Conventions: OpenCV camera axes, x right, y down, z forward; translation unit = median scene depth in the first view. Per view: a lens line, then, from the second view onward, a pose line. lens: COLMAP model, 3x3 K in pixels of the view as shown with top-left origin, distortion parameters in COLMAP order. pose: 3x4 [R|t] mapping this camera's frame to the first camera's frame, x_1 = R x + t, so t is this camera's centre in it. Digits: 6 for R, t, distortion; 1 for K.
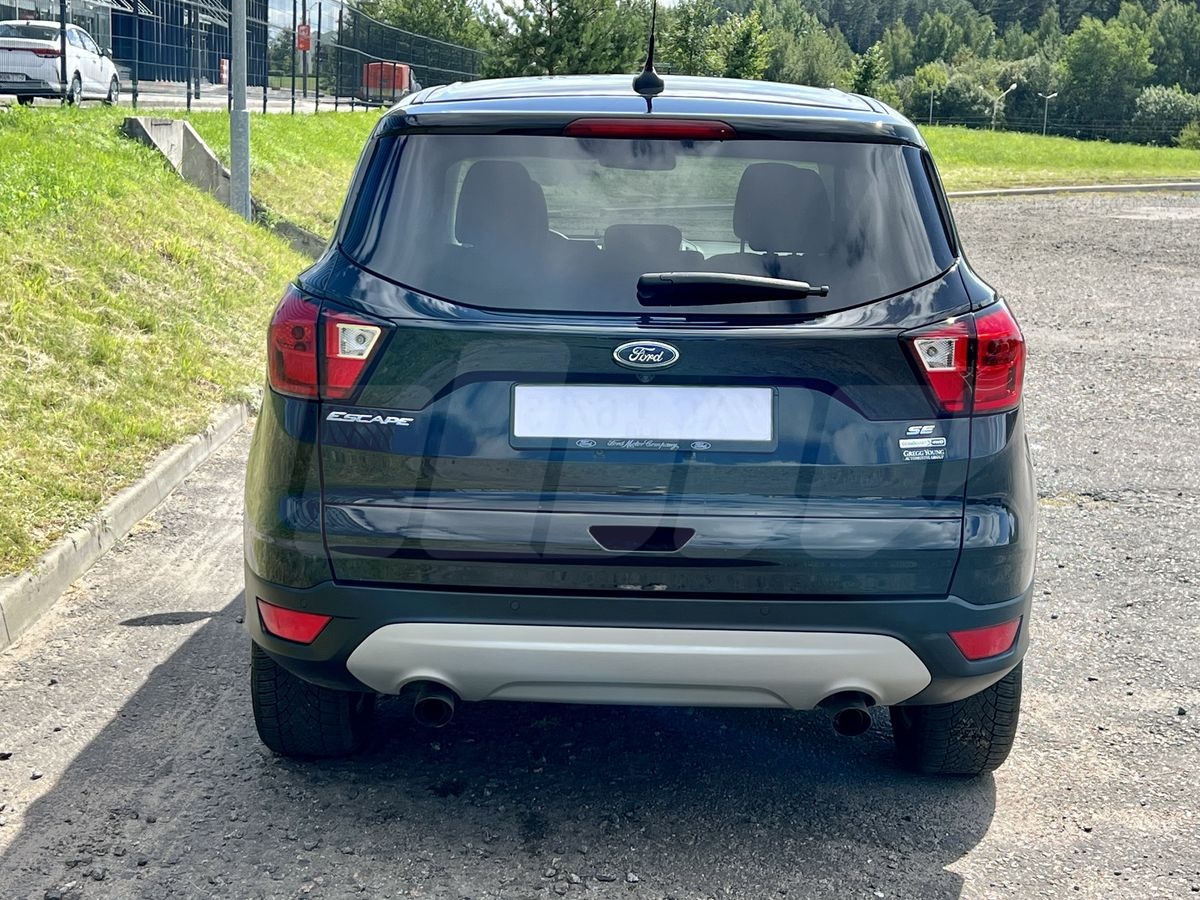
lens RADIAL K [[1845.8, 0, 604.1], [0, 1845.8, 466.4], [0, 0, 1]] dist [0.249273, -0.977037]
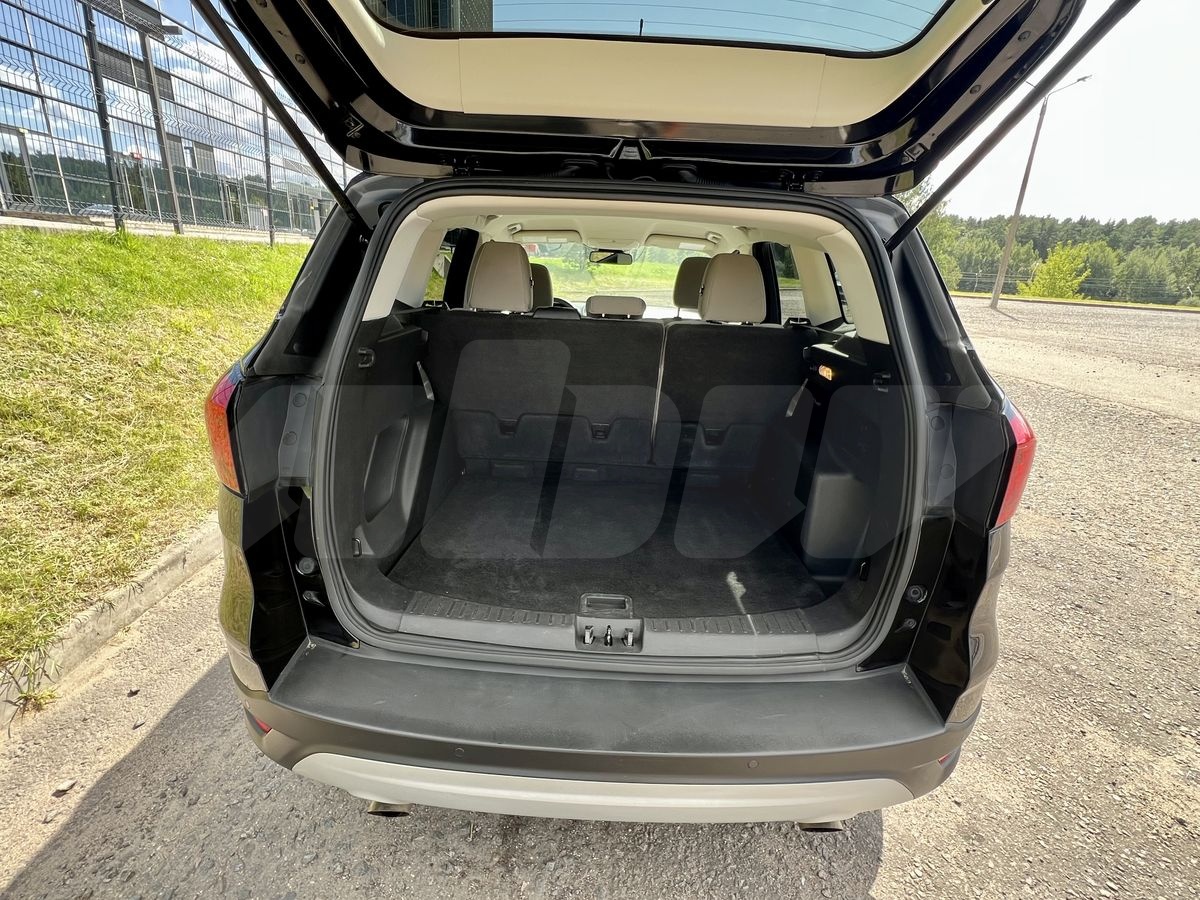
lens RADIAL K [[550.6, 0, 600.0], [0, 550.6, 450.0], [0, 0, 1]] dist [-0.003830, -0.000816]
pose [[0.999739, 0.021014, 0.008996, 0.010629], [-0.022079, 0.989629, 0.141941, -0.097847], [-0.005920, -0.142102, 0.989834, 0.760567]]
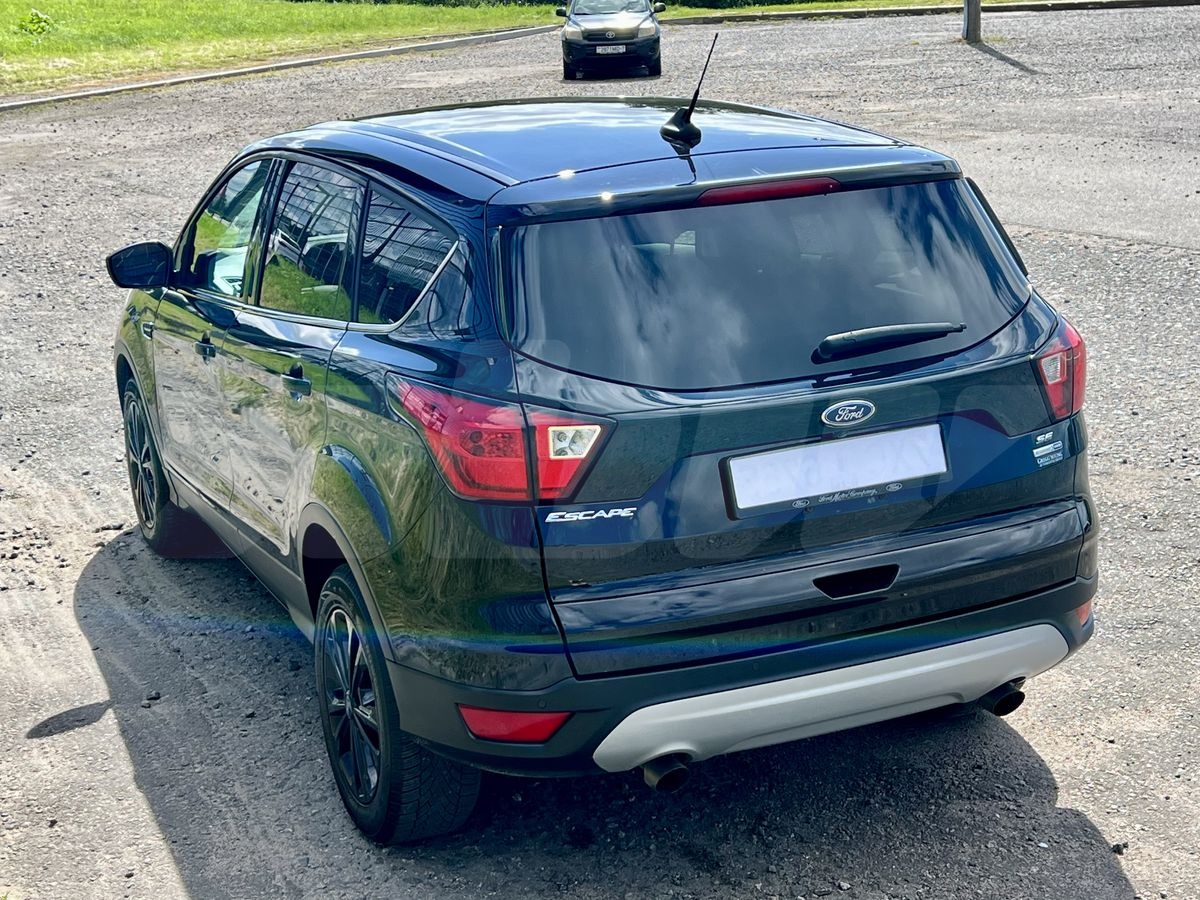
lens RADIAL K [[1845.8, 0, 604.1], [0, 1845.8, 466.4], [0, 0, 1]] dist [0.249273, -0.977037]
pose [[0.908287, -0.167973, 0.383144, -0.504964], [0.139503, 0.985043, 0.101141, -0.153445], [-0.394402, -0.038415, 0.918135, 0.071340]]
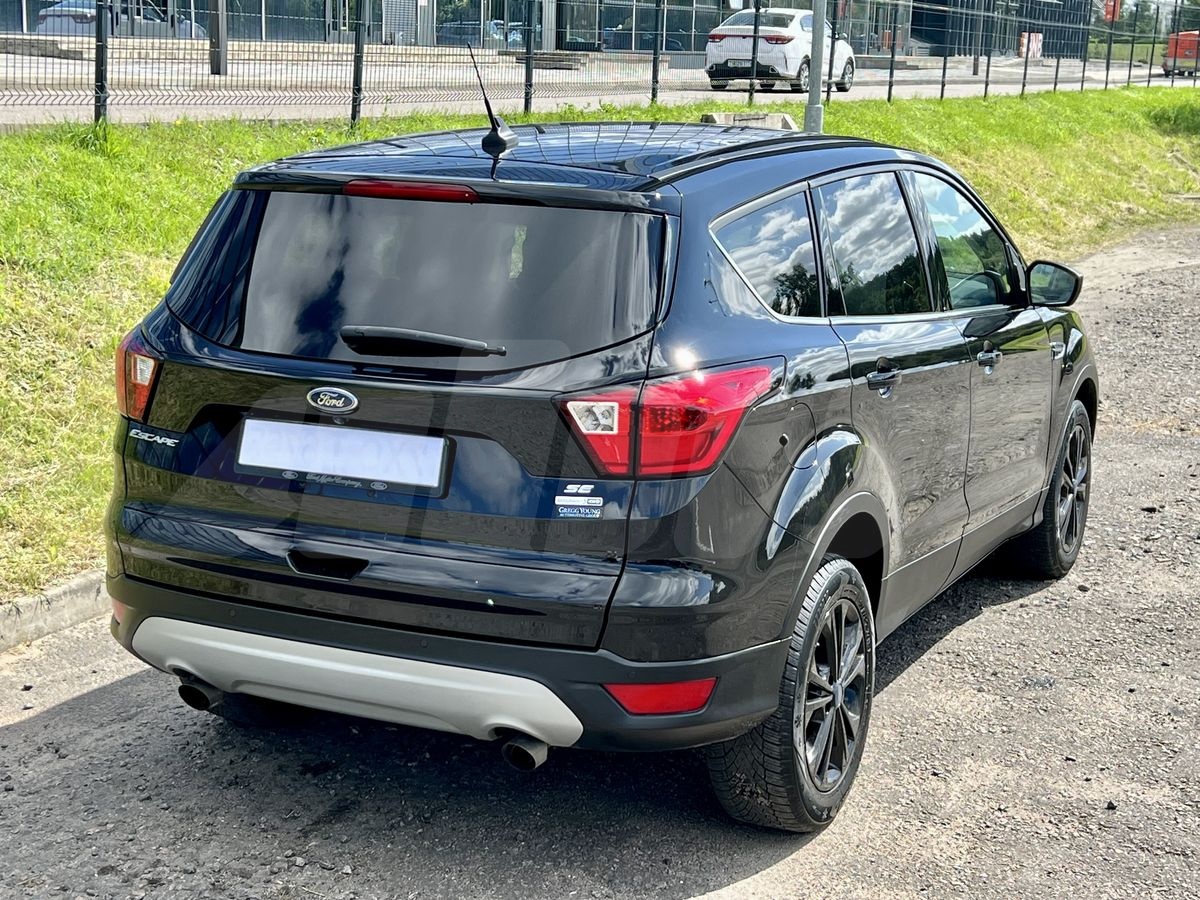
lens RADIAL K [[1845.8, 0, 604.1], [0, 1845.8, 466.4], [0, 0, 1]] dist [0.249273, -0.977037]
pose [[0.907978, 0.082352, -0.410845, 0.610766], [-0.076168, 0.996599, 0.031430, -0.066032], [0.412036, 0.002756, 0.911163, 0.056224]]
